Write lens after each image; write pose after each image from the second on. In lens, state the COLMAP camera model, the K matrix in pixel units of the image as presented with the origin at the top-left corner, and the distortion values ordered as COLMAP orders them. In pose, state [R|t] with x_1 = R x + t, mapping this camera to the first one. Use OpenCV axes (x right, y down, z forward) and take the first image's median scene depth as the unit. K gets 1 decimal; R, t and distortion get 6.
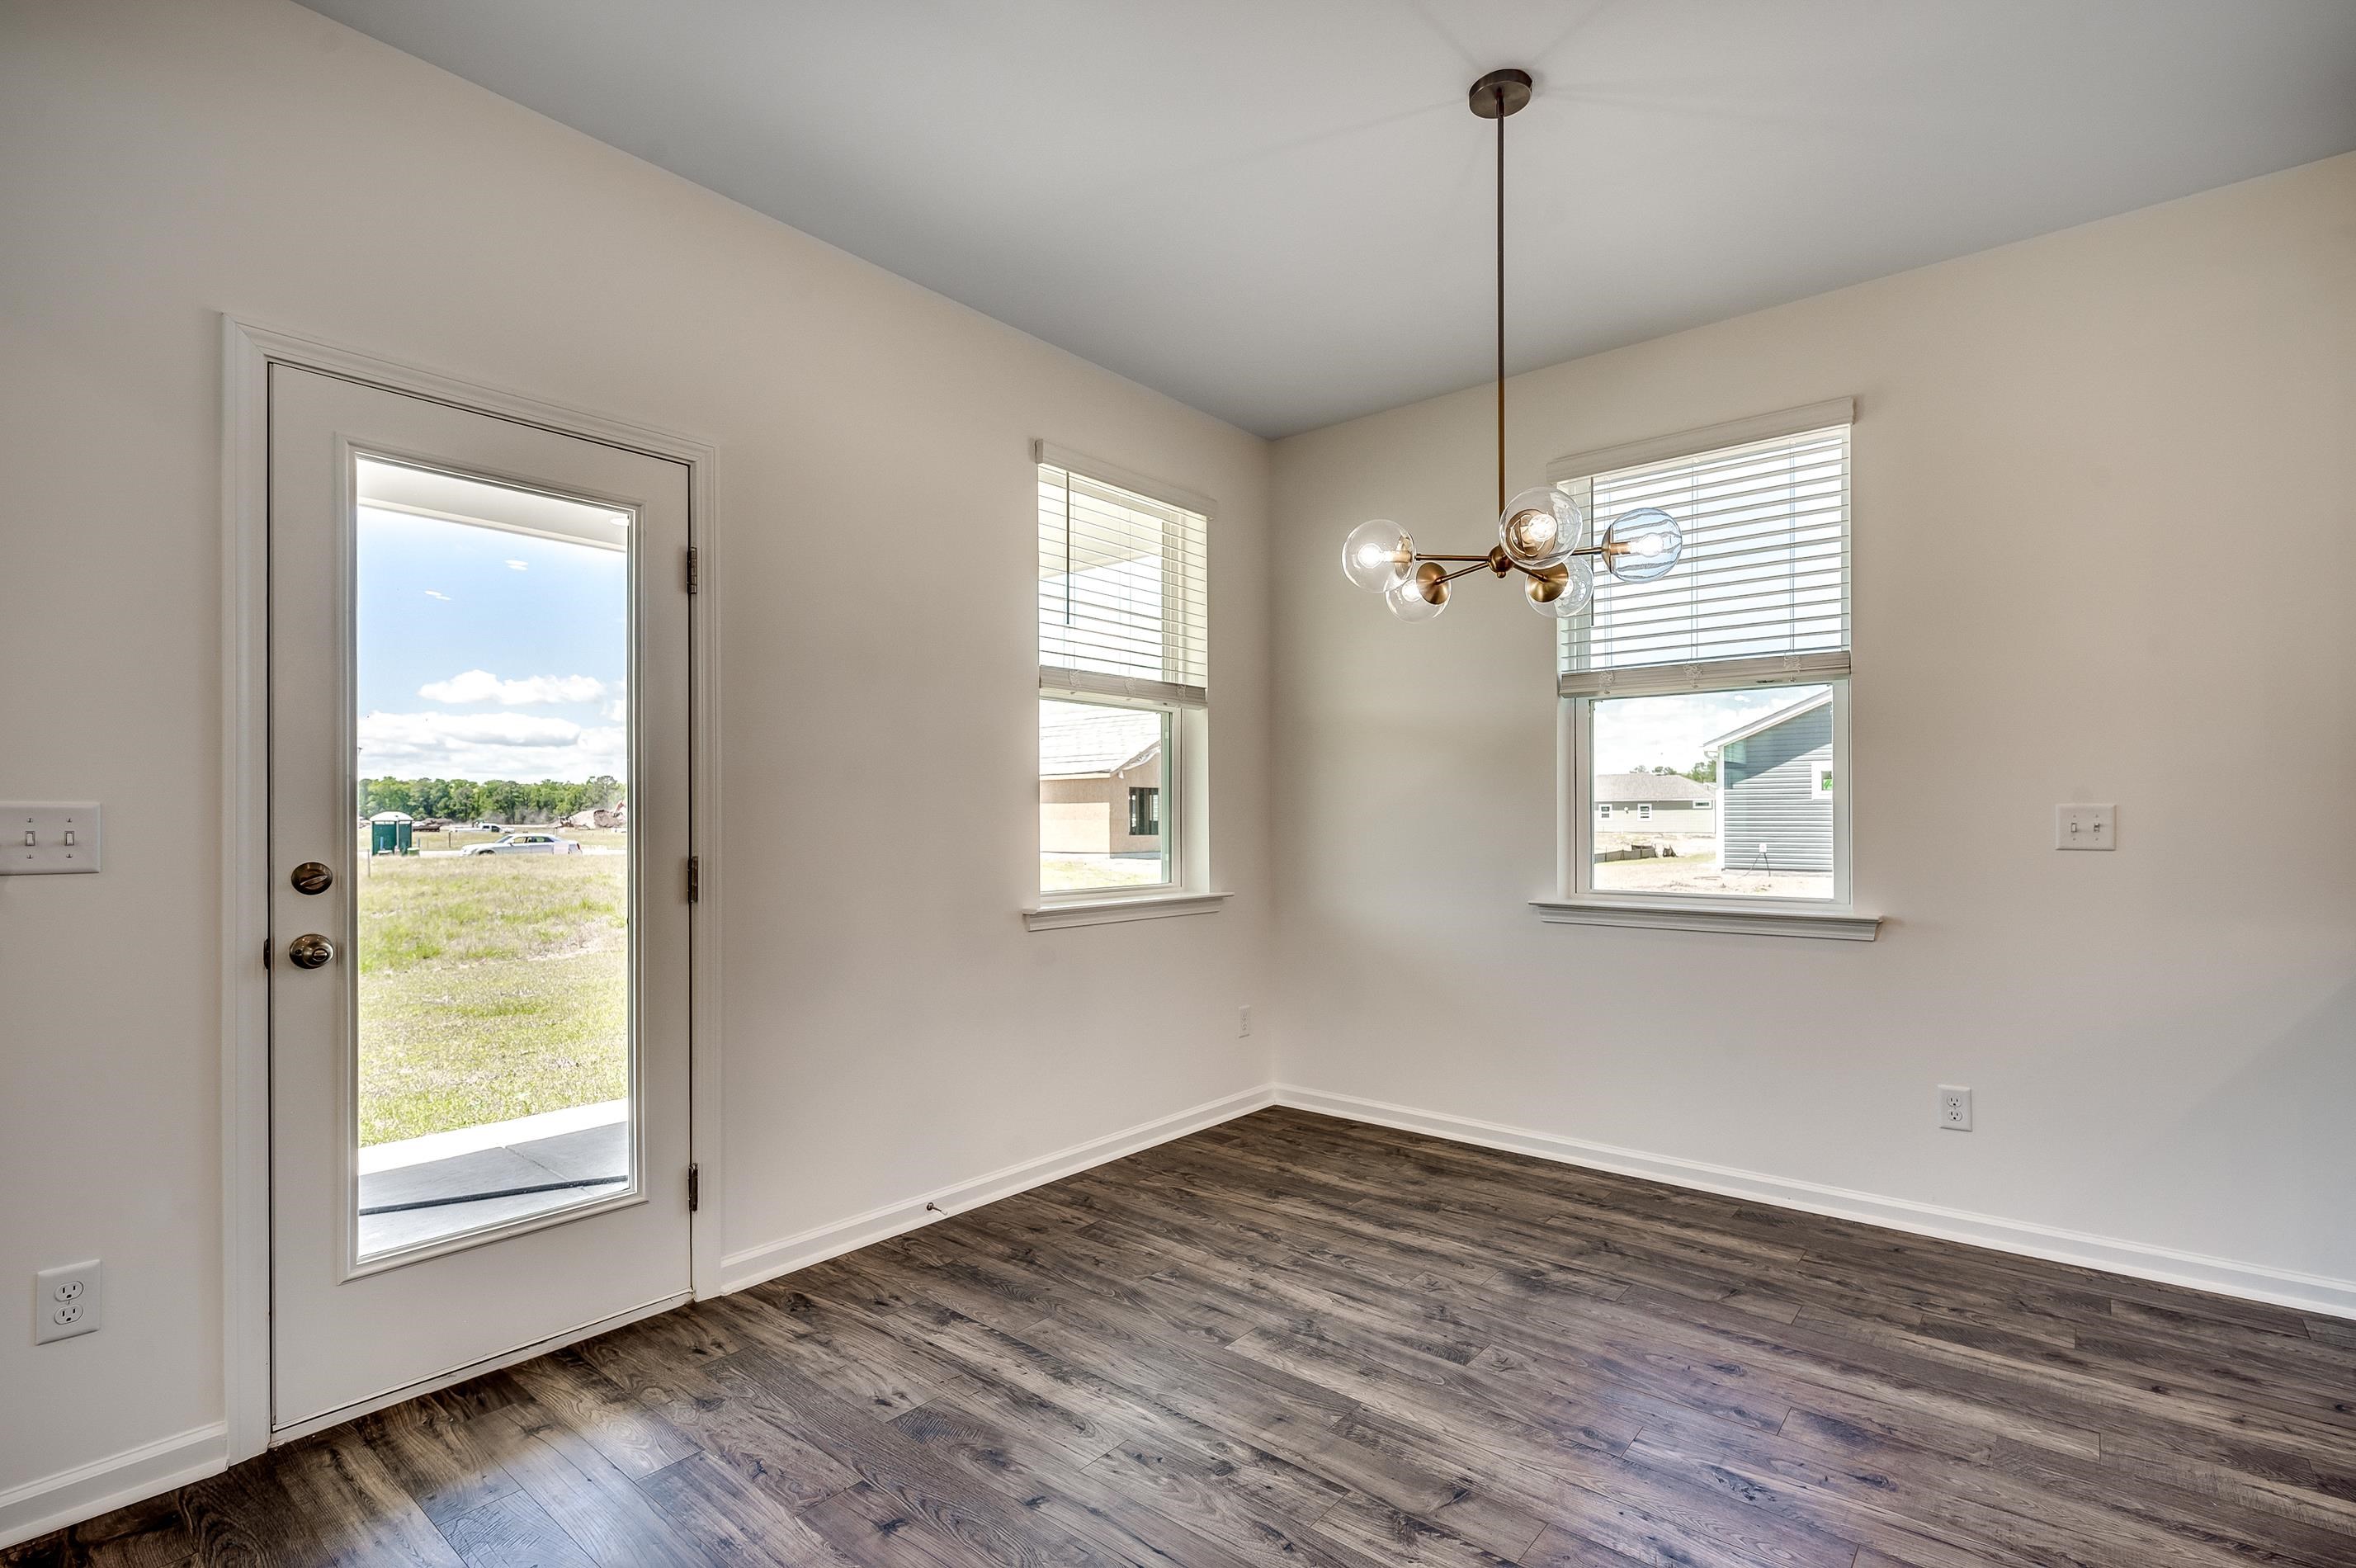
lens RADIAL K [[1094.7, 0, 1178.8], [0, 1094.7, 824.3], [0, 0, 1]] dist [-0.000888, 0.000001]
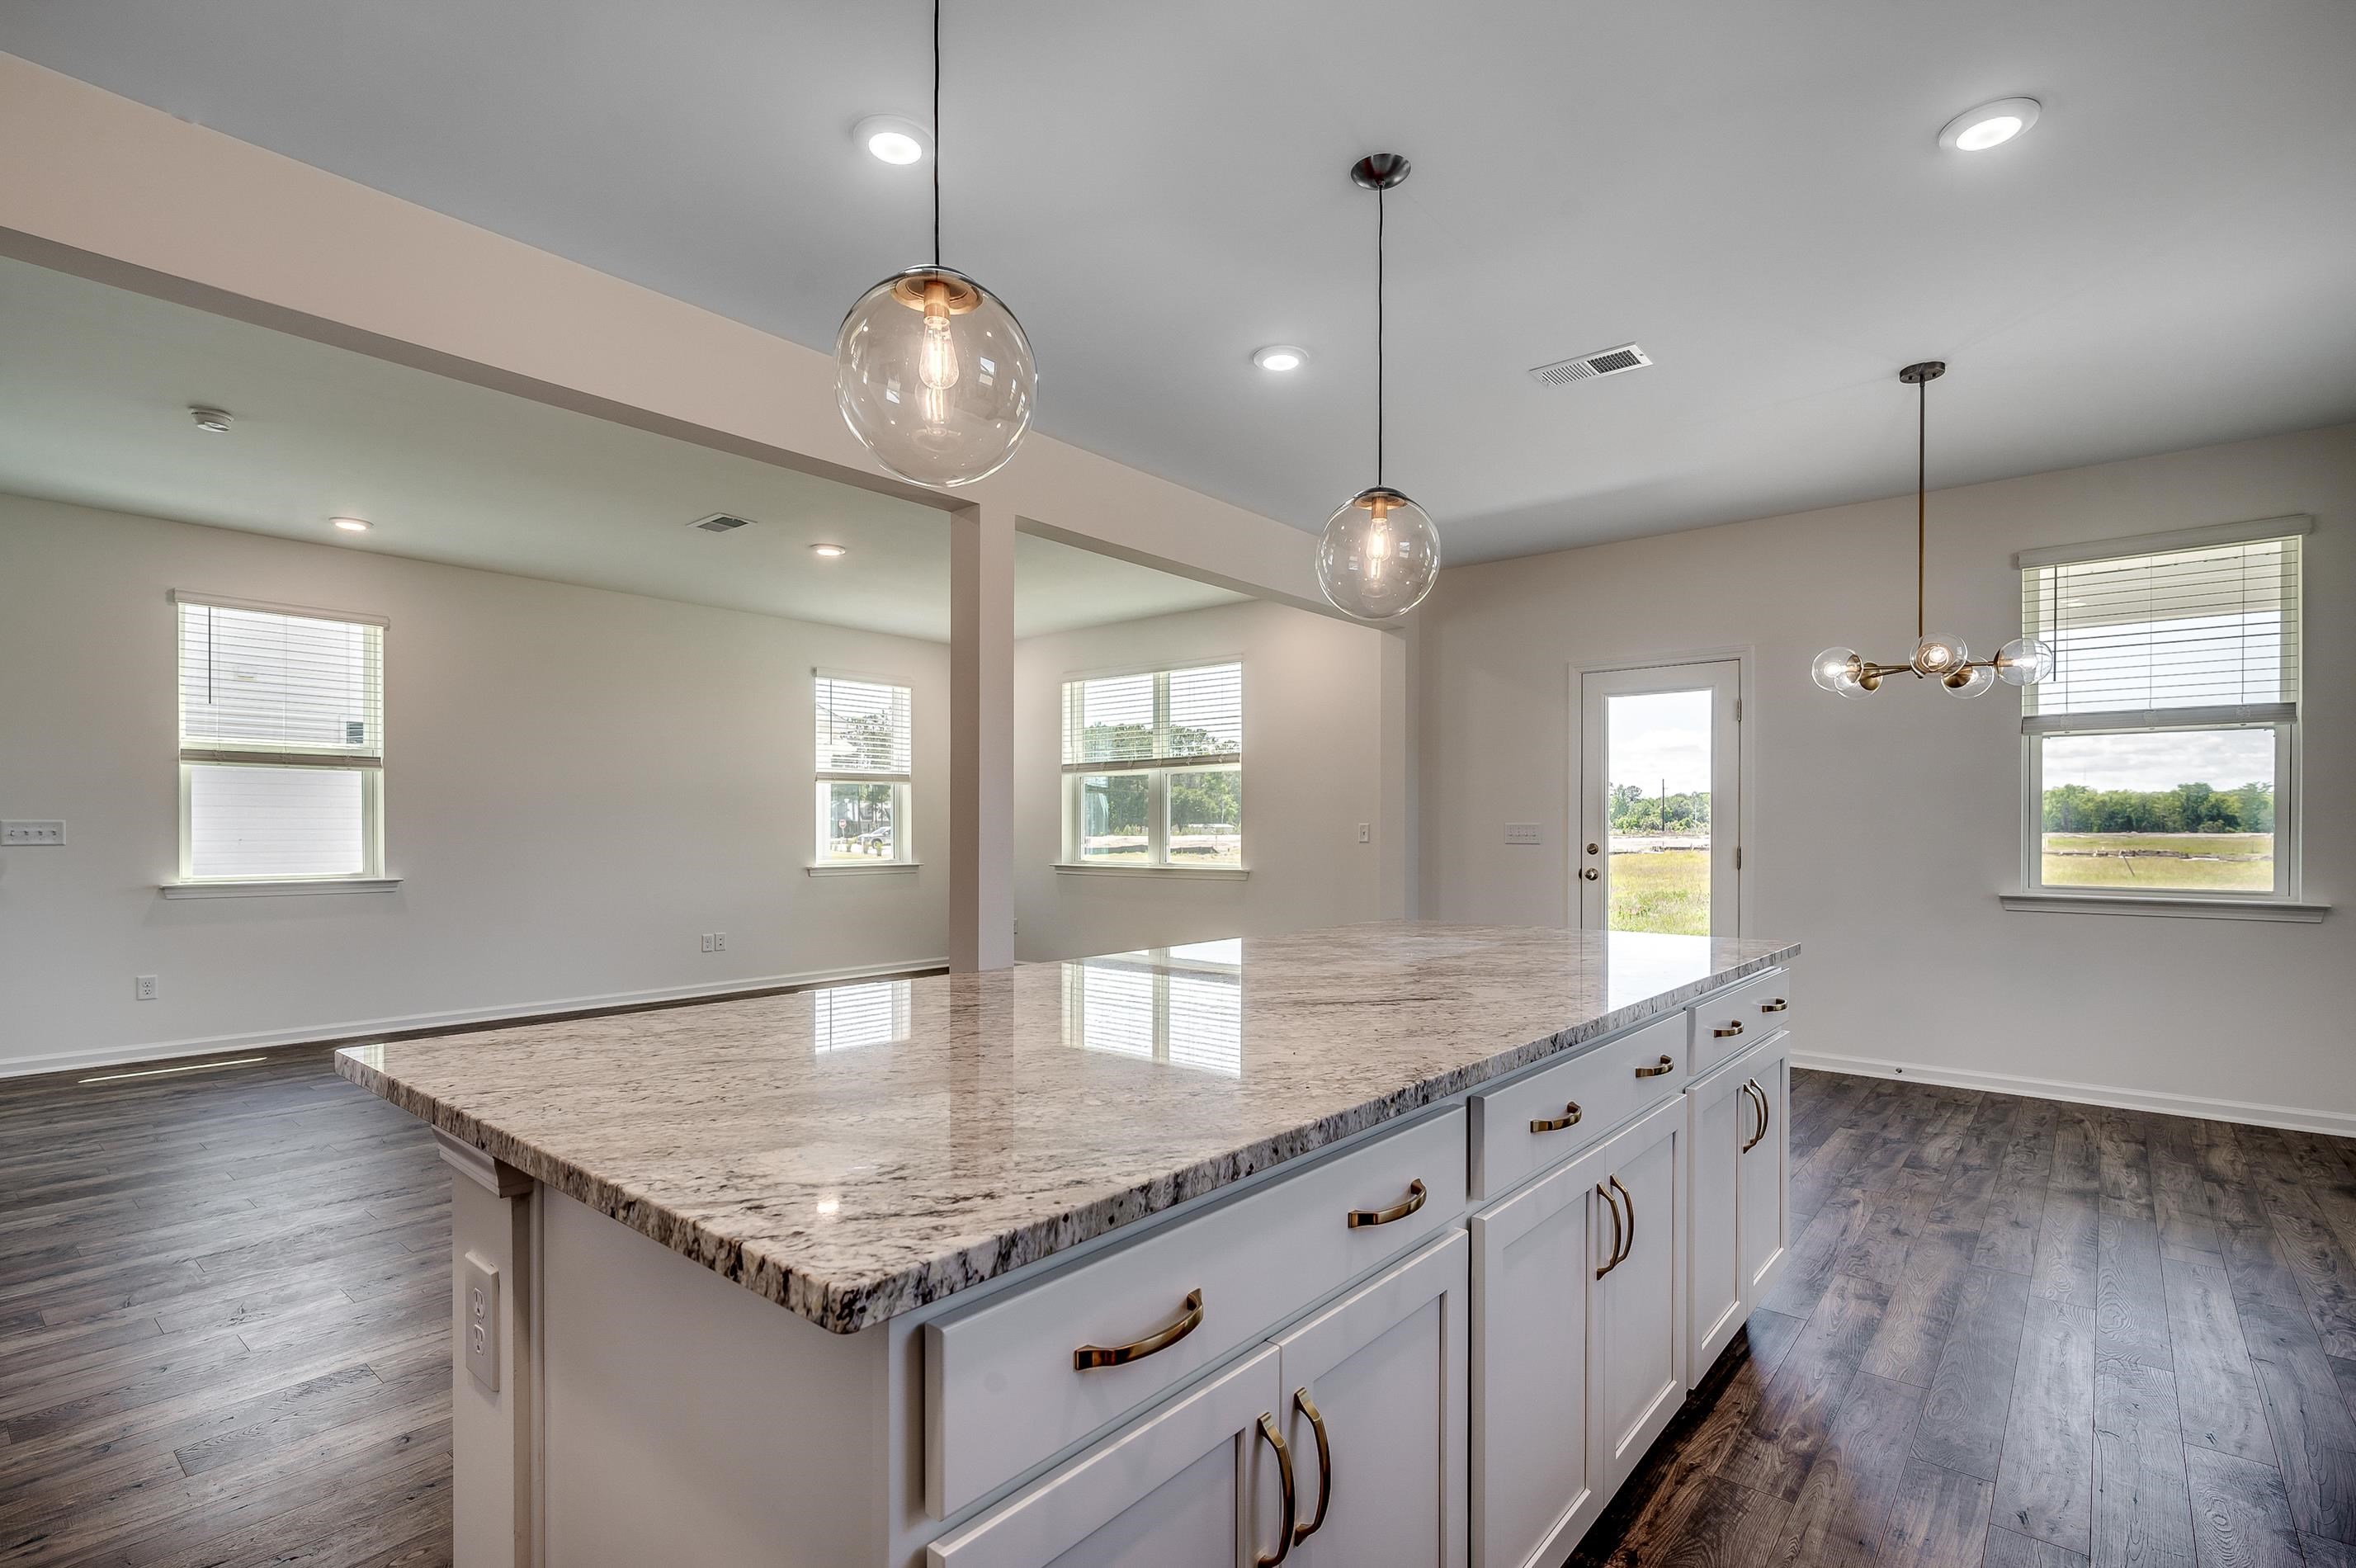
lens RADIAL K [[1106.9, 0, 1188.4], [0, 1106.9, 841.2], [0, 0, 1]] dist [-0.002896, -0.000440]
pose [[-0.000671, 0.014177, -0.999899, 1.512501], [-0.005825, 0.999882, 0.014180, -0.004695], [0.999983, 0.005834, -0.000589, -0.049036]]
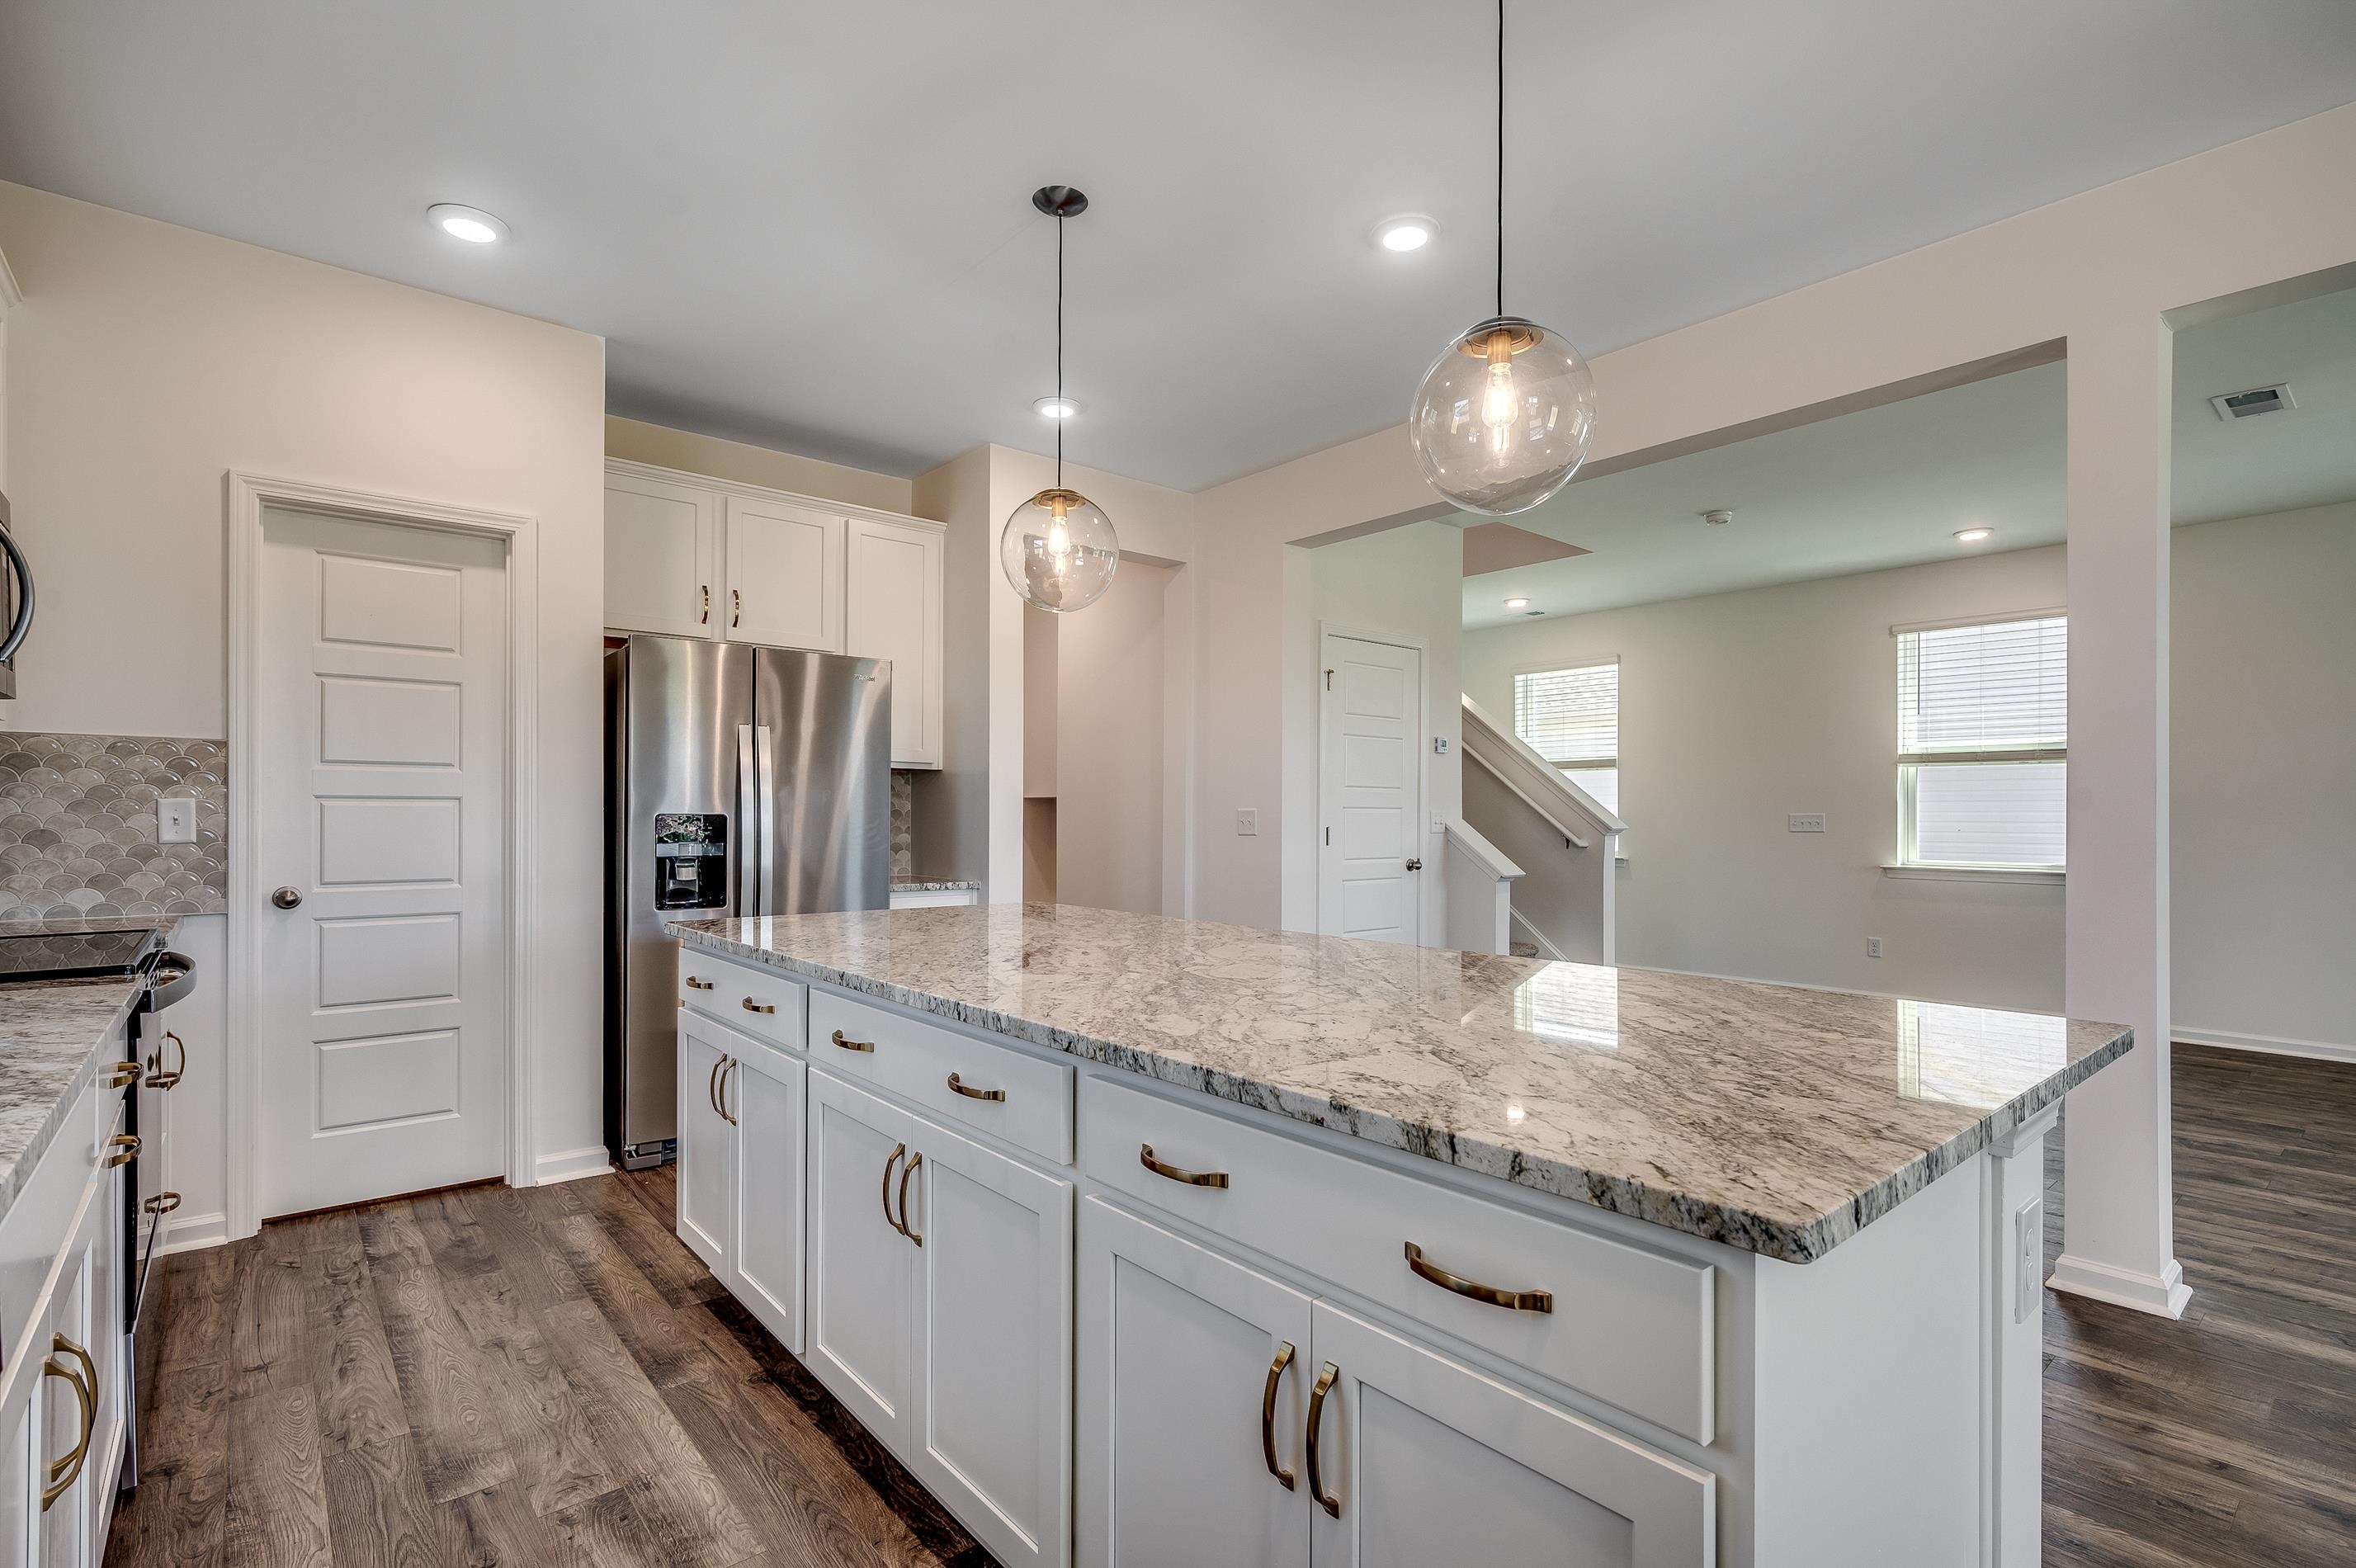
lens RADIAL K [[1091.0, 0, 1181.6], [0, 1091.0, 814.5], [0, 0, 1]] dist [0.000445, -0.000198]
pose [[-0.984993, 0.000204, 0.172594, 0.687902], [0.000524, 0.999998, 0.001813, -0.006010], [-0.172593, 0.001876, -0.984991, 0.724784]]
